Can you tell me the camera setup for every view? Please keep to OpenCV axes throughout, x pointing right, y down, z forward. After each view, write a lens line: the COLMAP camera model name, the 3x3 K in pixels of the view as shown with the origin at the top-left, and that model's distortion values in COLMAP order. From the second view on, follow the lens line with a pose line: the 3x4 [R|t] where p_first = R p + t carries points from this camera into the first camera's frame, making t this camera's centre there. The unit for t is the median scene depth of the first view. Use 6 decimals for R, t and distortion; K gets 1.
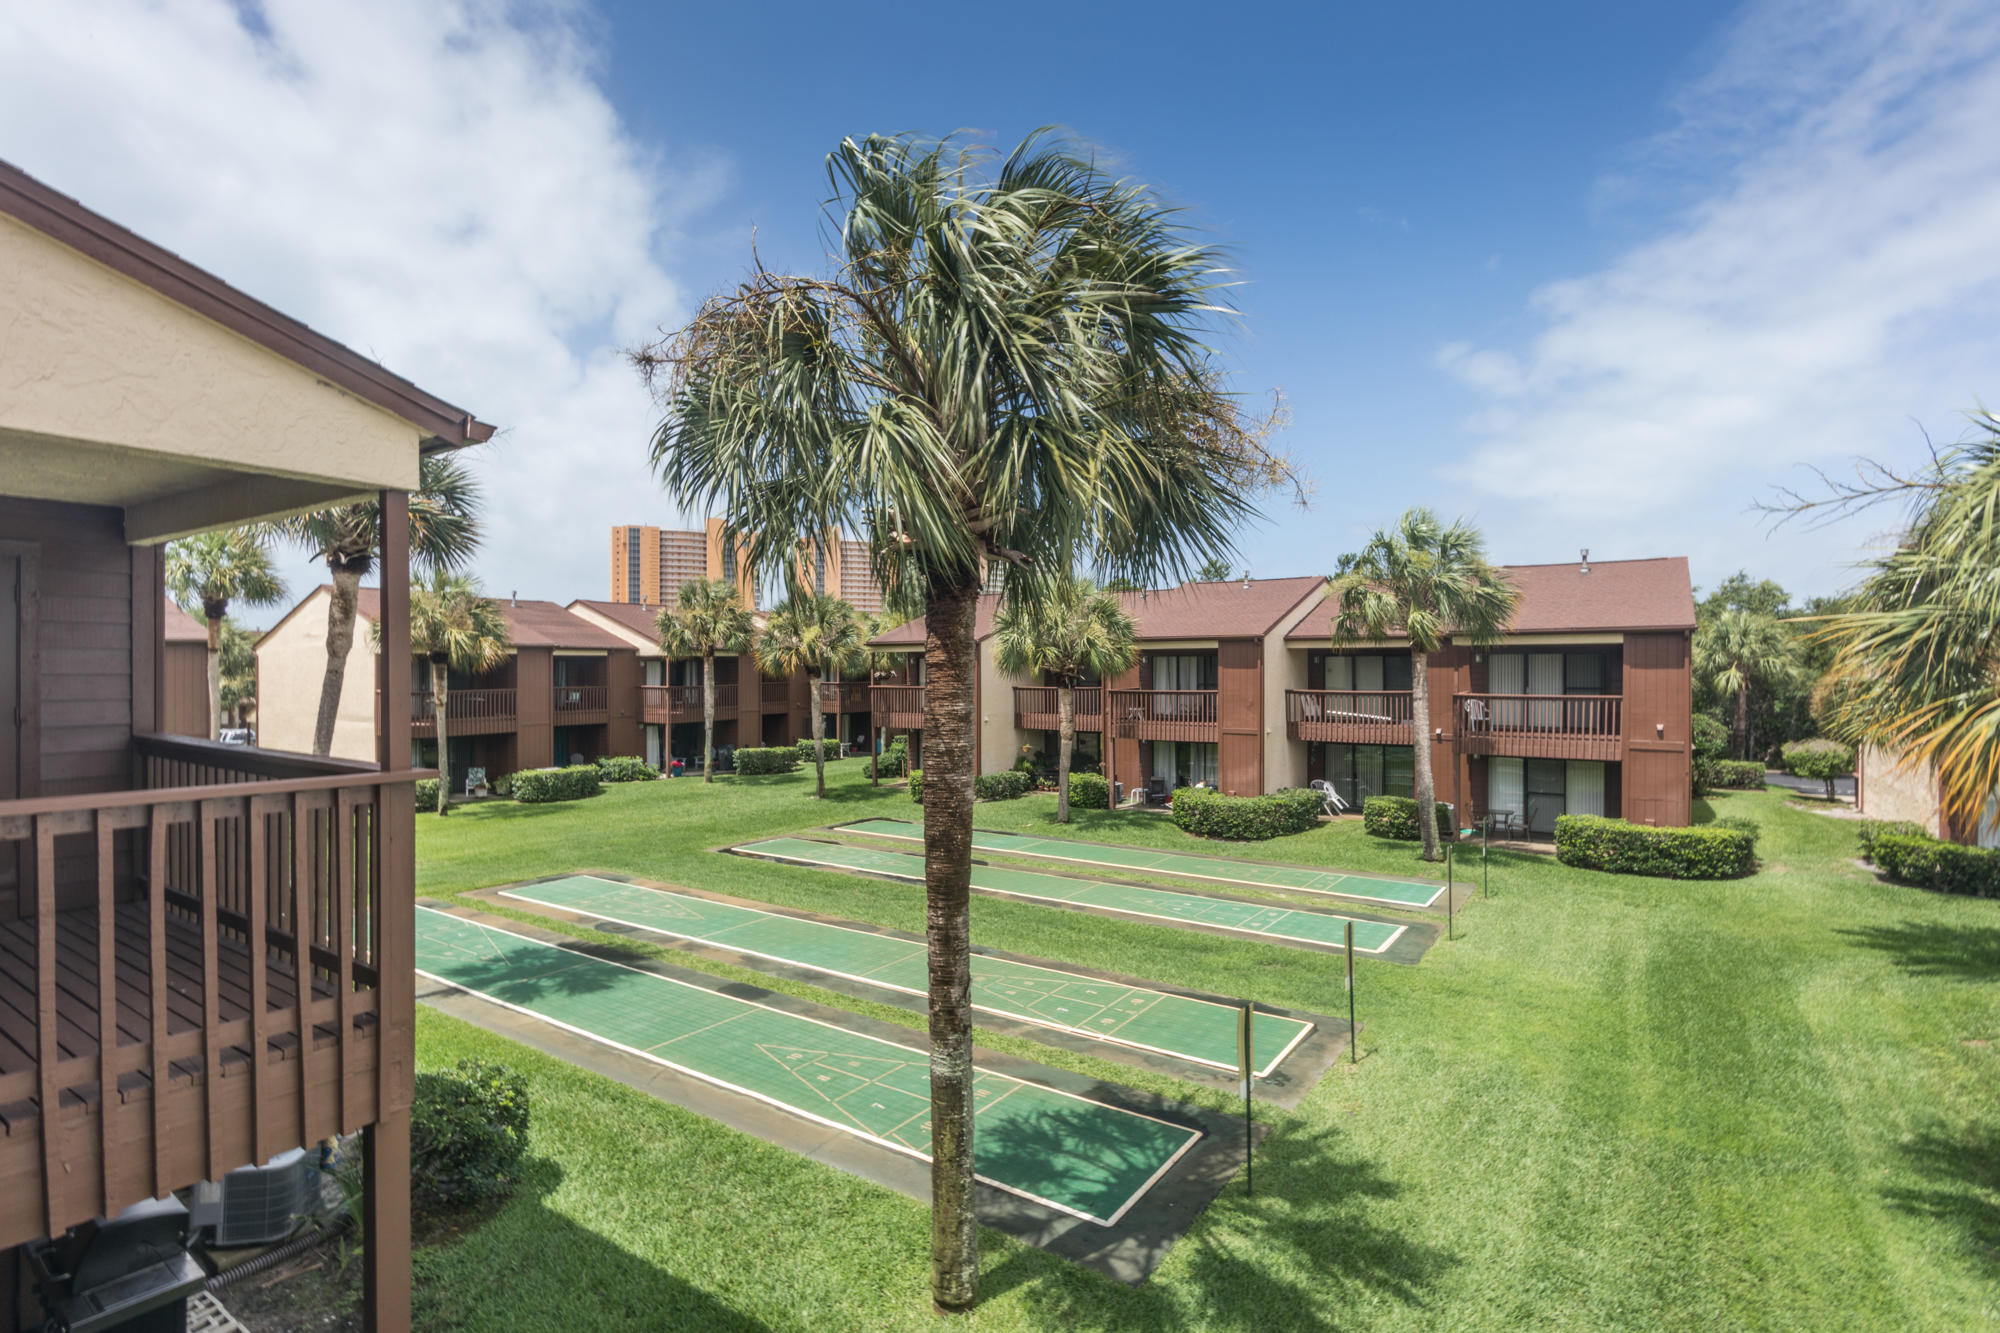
lens RADIAL K [[958.7, 0, 999.3], [0, 958.7, 660.2], [0, 0, 1]] dist [0.003384, -0.000763]
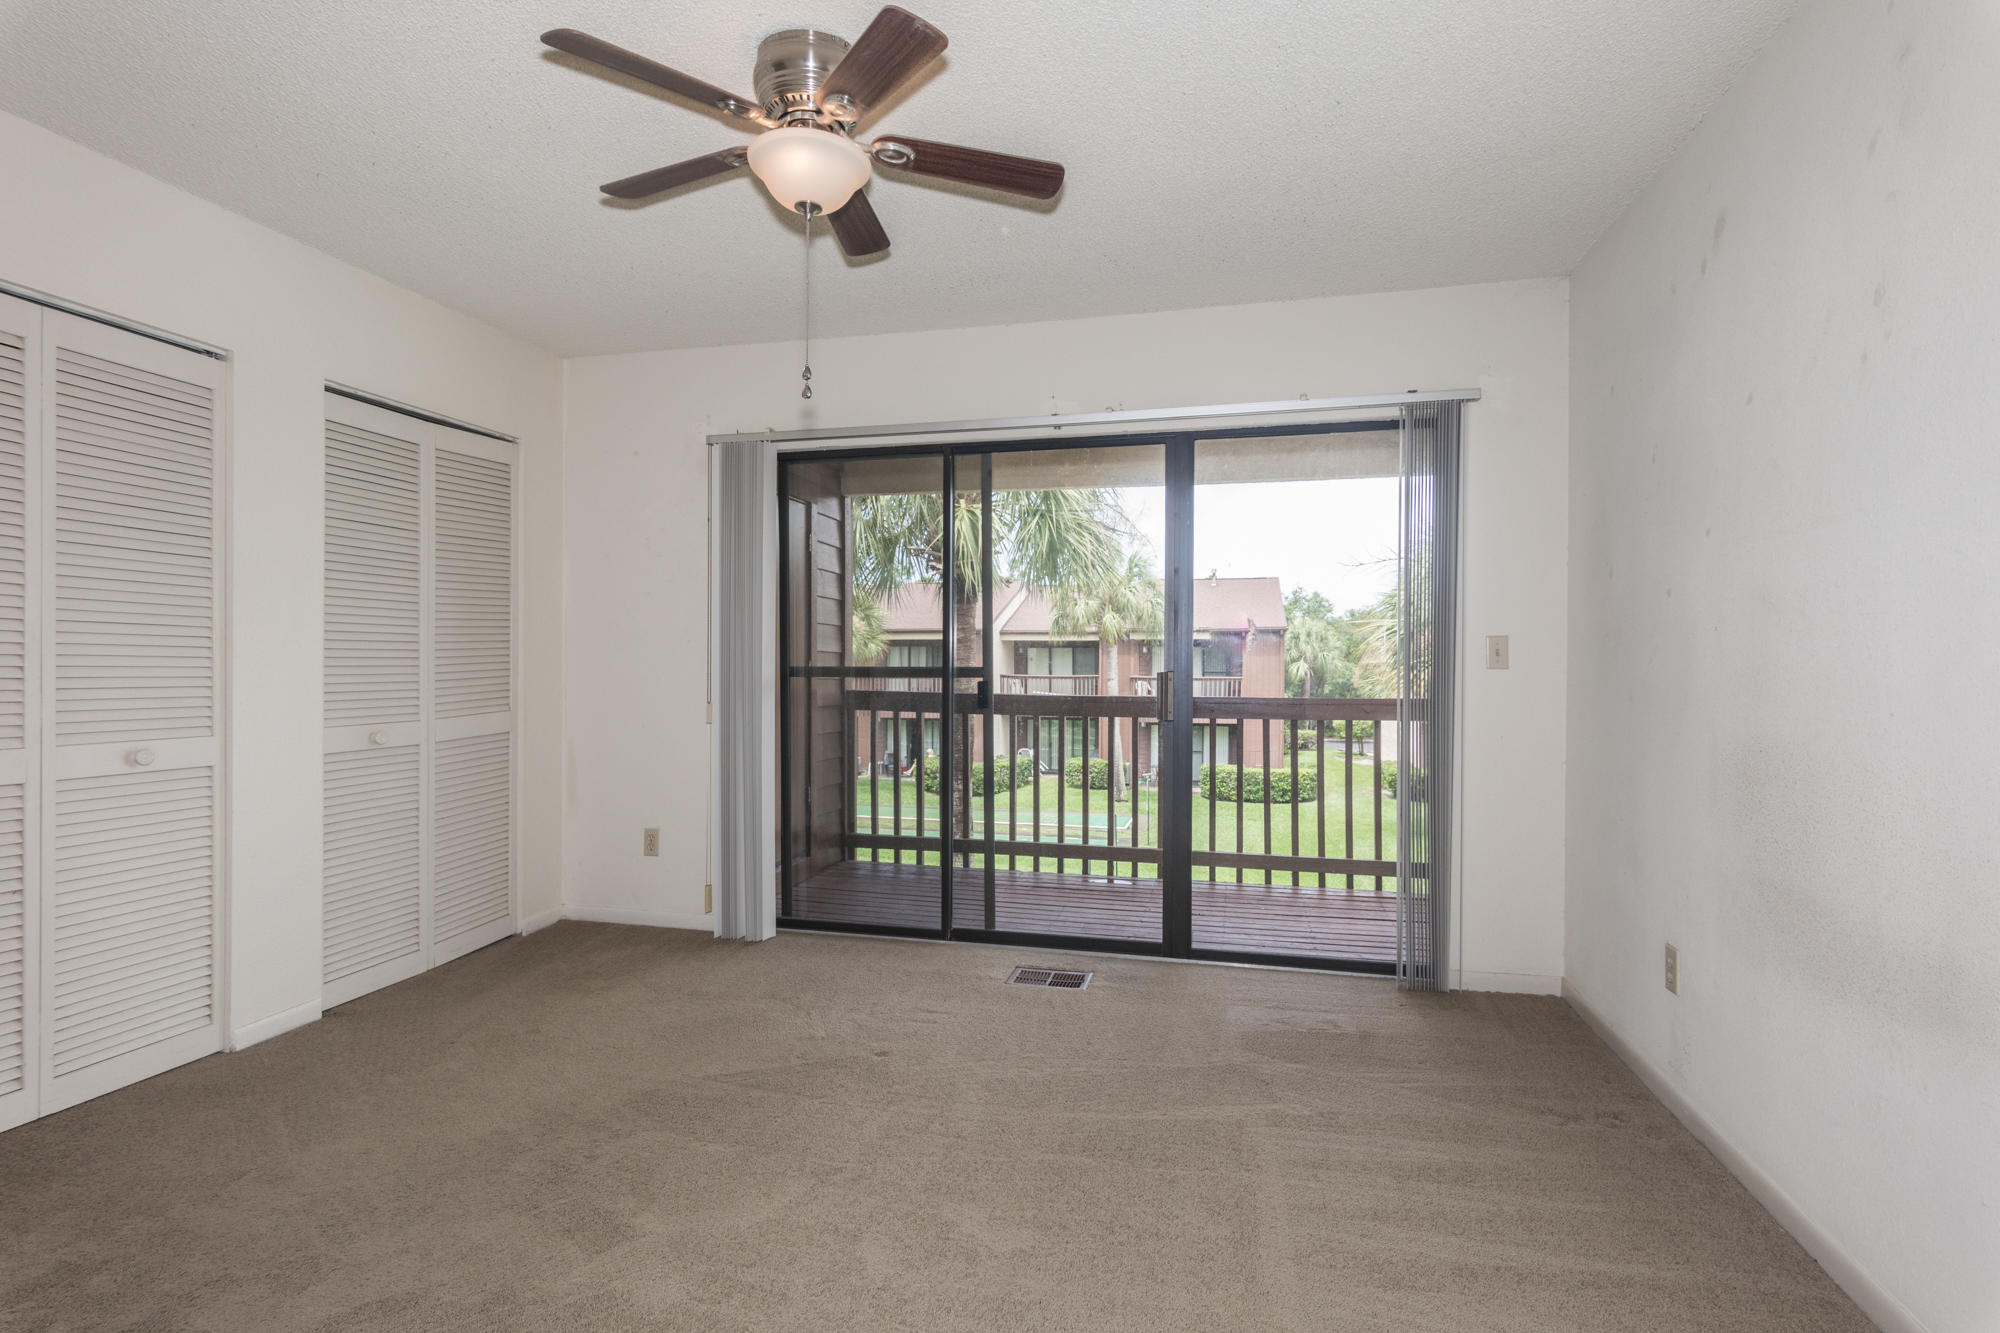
lens RADIAL K [[958.7, 0, 997.7], [0, 958.7, 656.6], [0, 0, 1]] dist [0.003384, -0.000763]
pose [[0.938401, 0.005785, 0.345499, -0.115410], [-0.006336, 0.999980, 0.000464, 0.006866], [-0.345490, -0.002625, 0.938419, -0.127822]]
